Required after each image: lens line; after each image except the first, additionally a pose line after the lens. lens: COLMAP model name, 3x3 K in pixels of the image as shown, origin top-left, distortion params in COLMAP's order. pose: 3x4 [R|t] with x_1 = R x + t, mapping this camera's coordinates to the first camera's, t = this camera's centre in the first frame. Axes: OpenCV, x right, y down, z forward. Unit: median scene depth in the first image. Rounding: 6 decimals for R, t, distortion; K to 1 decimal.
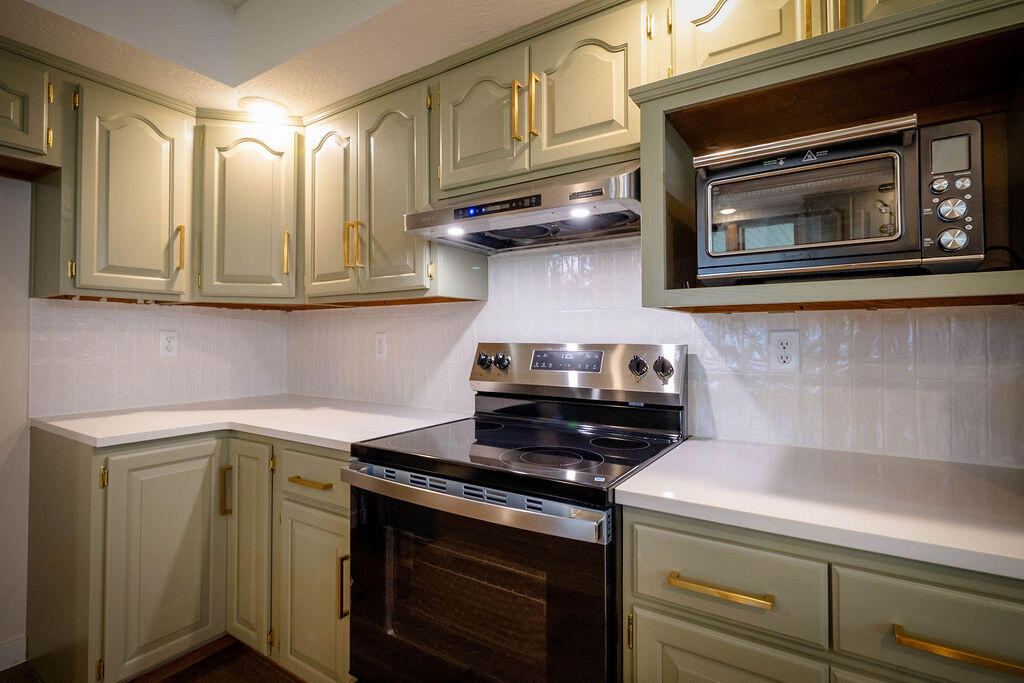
lens RADIAL K [[498.8, 0, 512.1], [0, 498.8, 329.1], [0, 0, 1]] dist [0.000331, 0.000045]
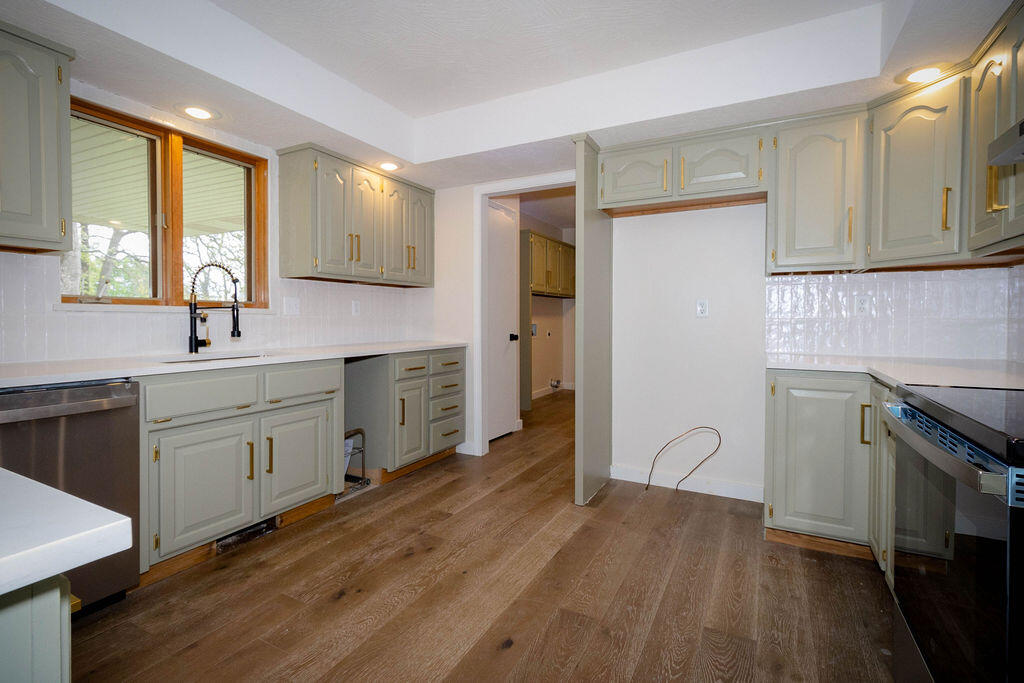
lens RADIAL K [[478.9, 0, 510.9], [0, 478.9, 327.6], [0, 0, 1]] dist [0.002805, 0.000168]
pose [[0.092737, 0.018870, -0.995512, 0.426886], [0.016750, 0.999649, 0.020509, 0.050985], [0.995550, -0.018577, 0.092389, 0.045985]]
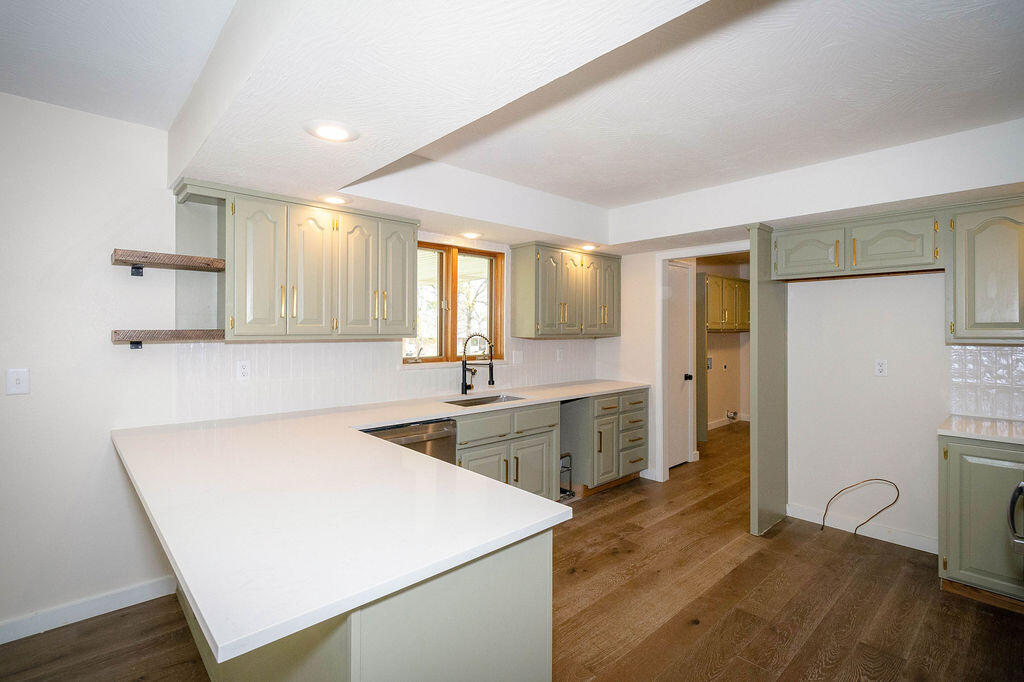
lens RADIAL K [[483.9, 0, 508.5], [0, 483.9, 328.4], [0, 0, 1]] dist [0.000054, -0.000095]
pose [[-0.244880, -0.002943, -0.969549, 0.869728], [0.015991, 0.999847, -0.007074, -0.105752], [0.969421, -0.017237, -0.244796, -0.032796]]
